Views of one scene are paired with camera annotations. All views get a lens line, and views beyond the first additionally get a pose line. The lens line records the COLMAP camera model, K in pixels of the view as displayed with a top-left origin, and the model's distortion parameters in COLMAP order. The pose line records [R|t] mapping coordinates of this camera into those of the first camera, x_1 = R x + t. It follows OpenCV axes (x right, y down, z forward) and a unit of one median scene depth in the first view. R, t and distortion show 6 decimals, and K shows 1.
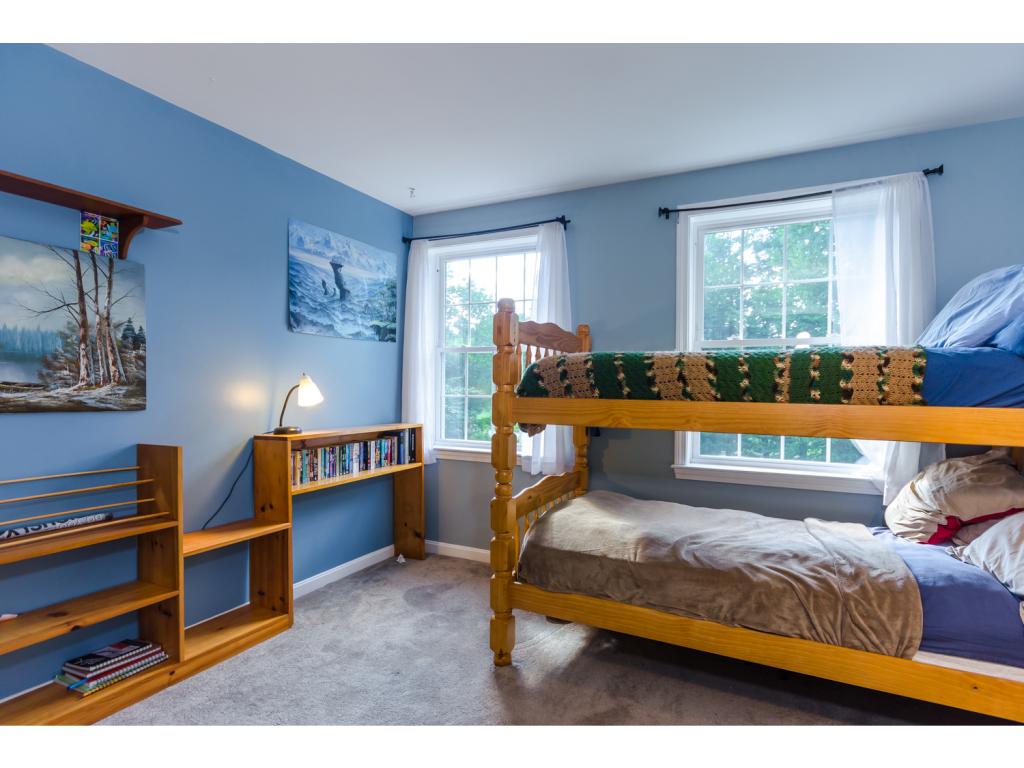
lens RADIAL K [[523.7, 0, 517.5], [0, 523.7, 389.8], [0, 0, 1]] dist [-0.000414, -0.001461]
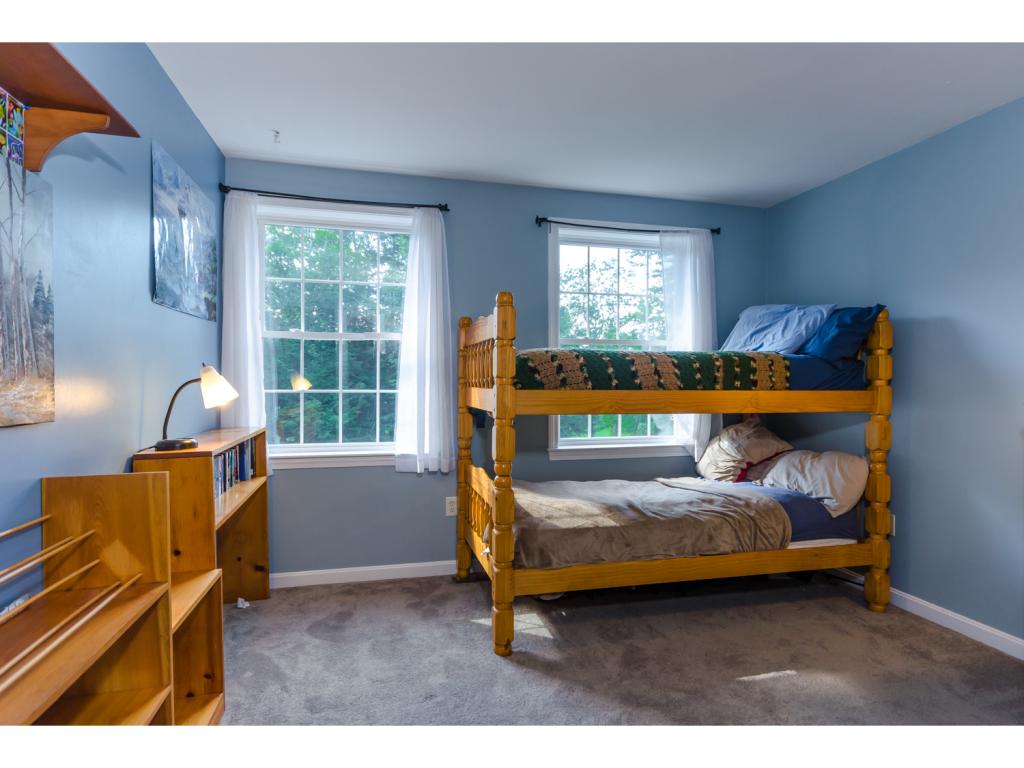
lens RADIAL K [[565.8, 0, 542.1], [0, 565.8, 381.7], [0, 0, 1]] dist [0.000372, -0.002164]
pose [[0.759962, -0.009420, 0.649899, -0.712738], [0.007961, 0.999955, 0.005185, -0.008063], [-0.649919, 0.001234, 0.760003, 0.129017]]
